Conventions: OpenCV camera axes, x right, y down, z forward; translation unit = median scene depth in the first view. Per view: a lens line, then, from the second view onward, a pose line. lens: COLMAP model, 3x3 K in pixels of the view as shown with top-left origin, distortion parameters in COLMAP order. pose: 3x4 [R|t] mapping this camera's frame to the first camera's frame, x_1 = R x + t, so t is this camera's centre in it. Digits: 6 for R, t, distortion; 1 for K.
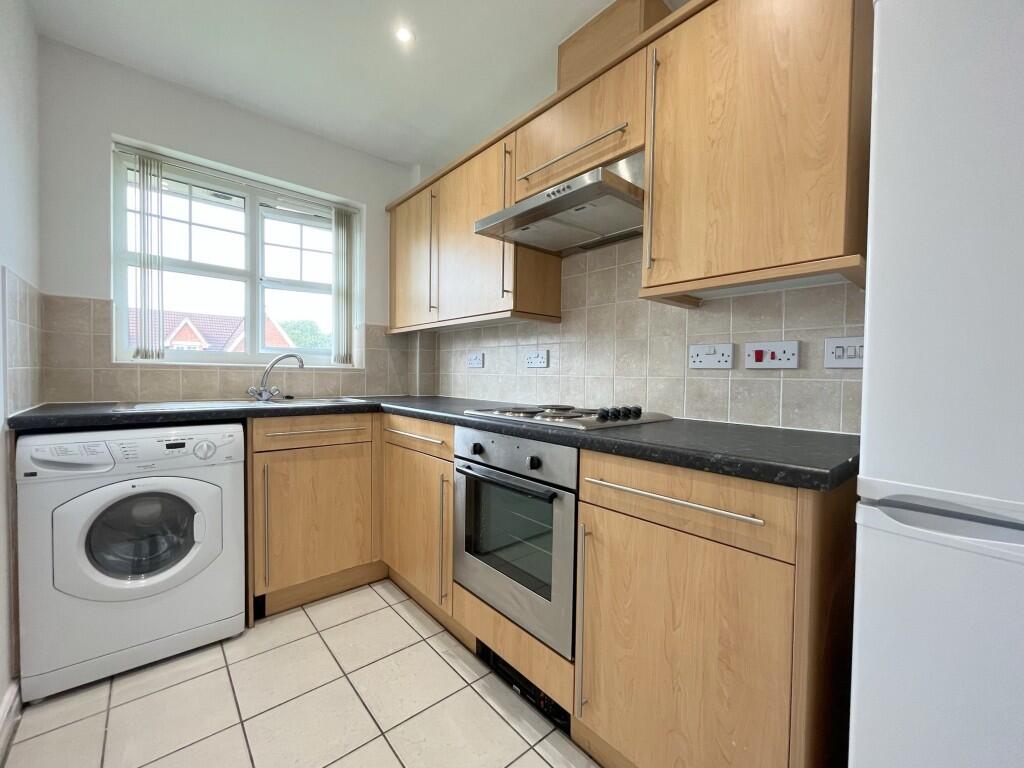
lens RADIAL K [[416.6, 0, 505.8], [0, 416.6, 383.5], [0, 0, 1]] dist [-0.000498, 0.000260]
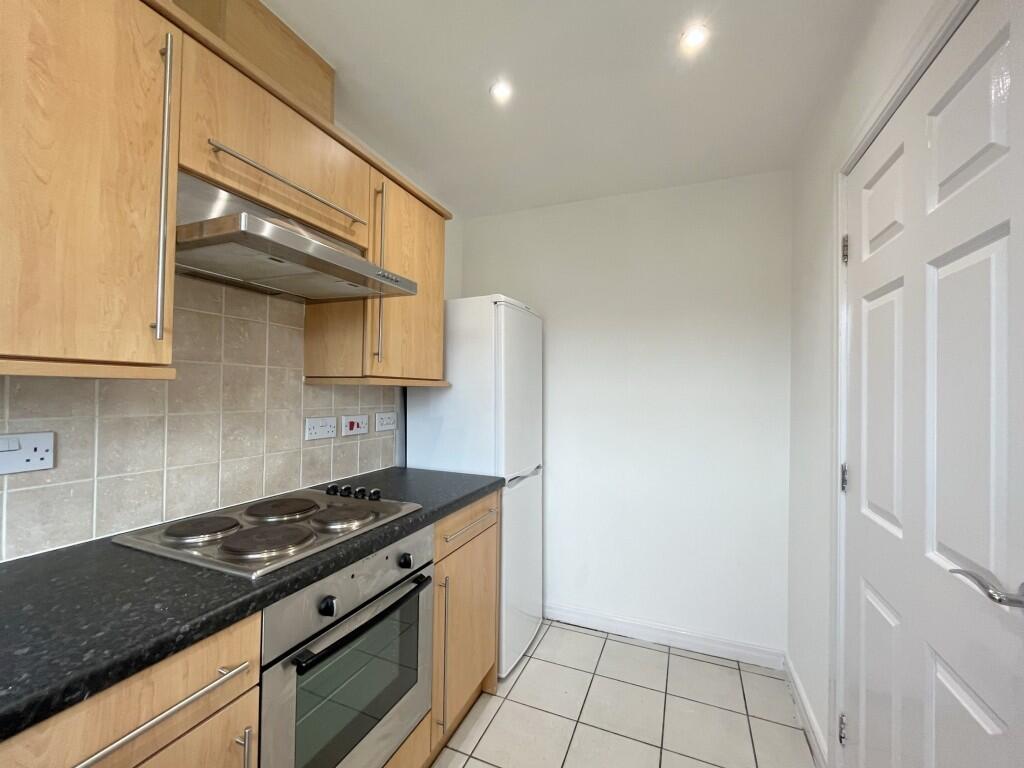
lens RADIAL K [[416.6, 0, 509.4], [0, 416.6, 387.1], [0, 0, 1]] dist [-0.000498, 0.000260]
pose [[-0.436770, -0.005681, 0.899555, -0.722566], [0.004987, 0.999949, 0.008737, -0.173609], [-0.899559, 0.008302, -0.436720, 0.968840]]
